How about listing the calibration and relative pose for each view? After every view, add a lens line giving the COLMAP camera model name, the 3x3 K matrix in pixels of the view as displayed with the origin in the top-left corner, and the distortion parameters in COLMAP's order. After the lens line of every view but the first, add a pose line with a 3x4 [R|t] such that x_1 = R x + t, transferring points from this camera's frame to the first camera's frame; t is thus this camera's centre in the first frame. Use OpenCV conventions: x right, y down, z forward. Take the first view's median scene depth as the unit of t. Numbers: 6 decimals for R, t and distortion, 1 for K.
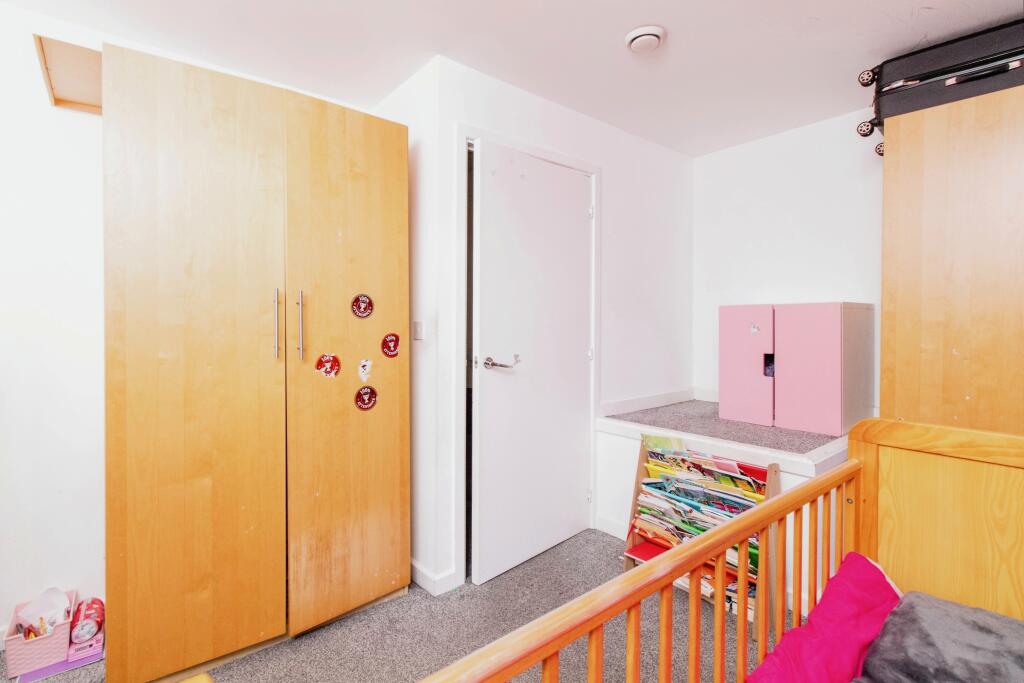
lens RADIAL K [[506.7, 0, 512.3], [0, 506.7, 329.7], [0, 0, 1]] dist [0.026565, 0.000079]
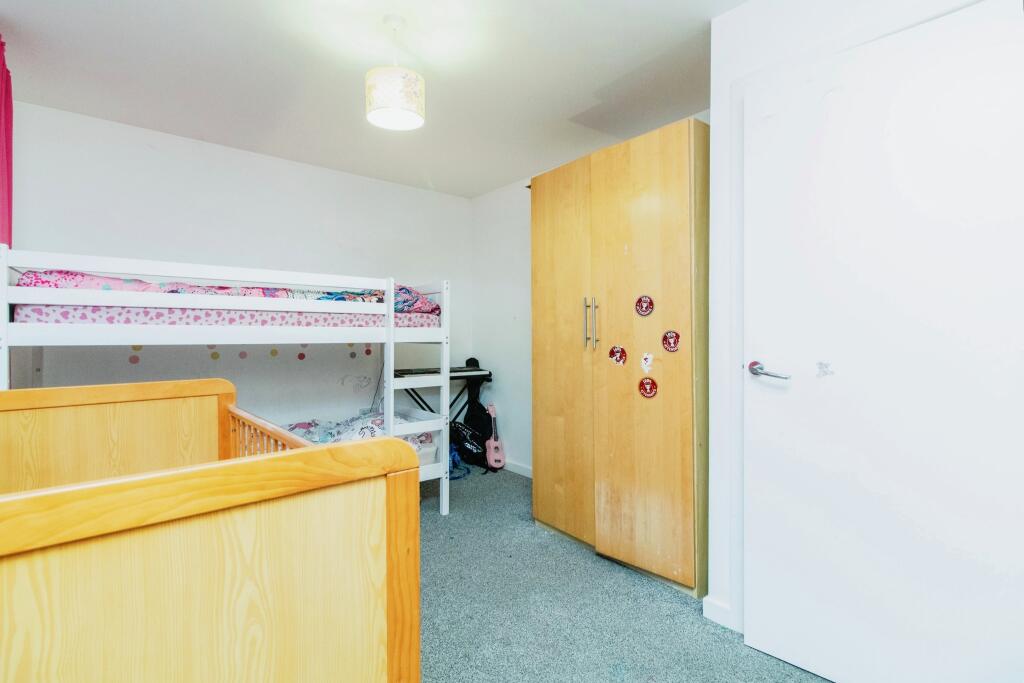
lens RADIAL K [[506.7, 0, 512.3], [0, 506.7, 329.7], [0, 0, 1]] dist [0.026565, 0.000079]
pose [[-0.007064, 0.001683, -0.999974, 0.835309], [-0.006145, 0.999980, 0.001727, 0.006854], [0.999956, 0.006157, -0.007054, 0.707762]]
